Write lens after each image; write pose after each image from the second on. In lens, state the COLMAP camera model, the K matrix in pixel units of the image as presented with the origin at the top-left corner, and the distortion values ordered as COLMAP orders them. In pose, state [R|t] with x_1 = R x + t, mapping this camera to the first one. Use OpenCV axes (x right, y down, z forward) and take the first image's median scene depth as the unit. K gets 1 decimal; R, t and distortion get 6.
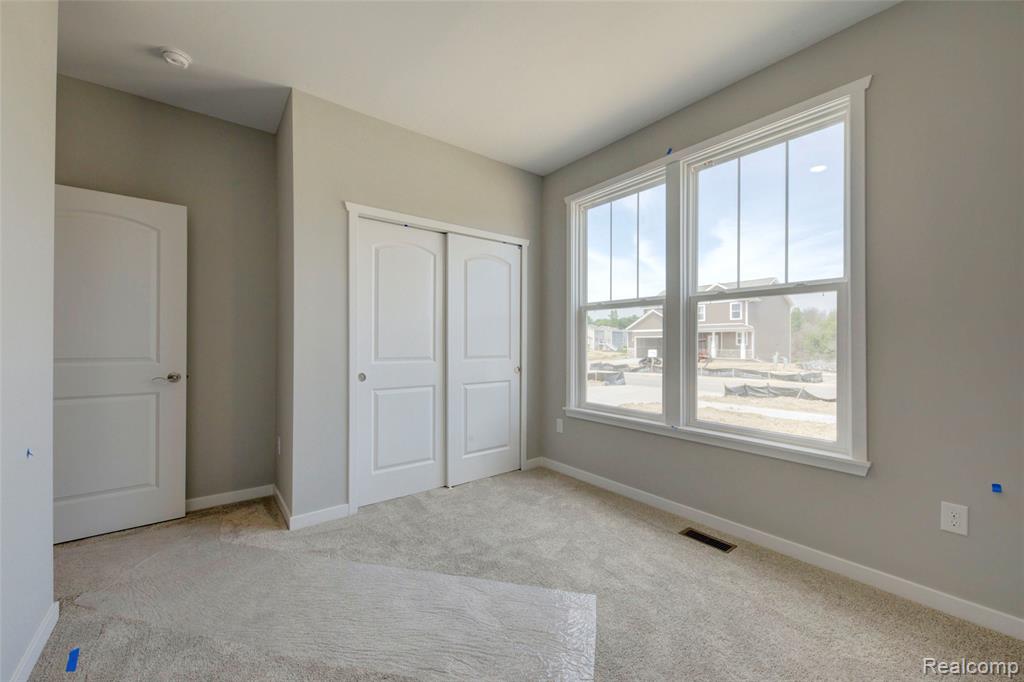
lens RADIAL K [[404.5, 0, 512.0], [0, 404.5, 341.0], [0, 0, 1]] dist [0.016544, -0.008521]
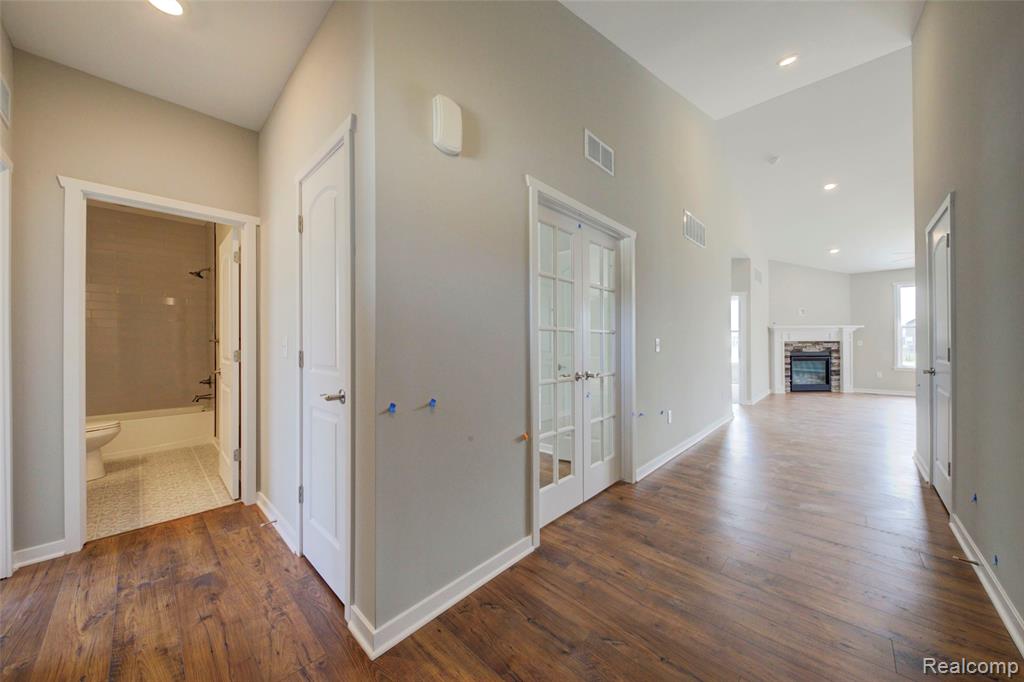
lens RADIAL K [[350.9, 0, 517.1], [0, 350.9, 342.4], [0, 0, 1]] dist [0.005835, -0.004812]
pose [[0.986831, -0.007195, 0.161594, -3.180557], [0.006551, 0.999968, 0.004518, -0.017301], [-0.161621, -0.003400, 0.986847, -0.961385]]
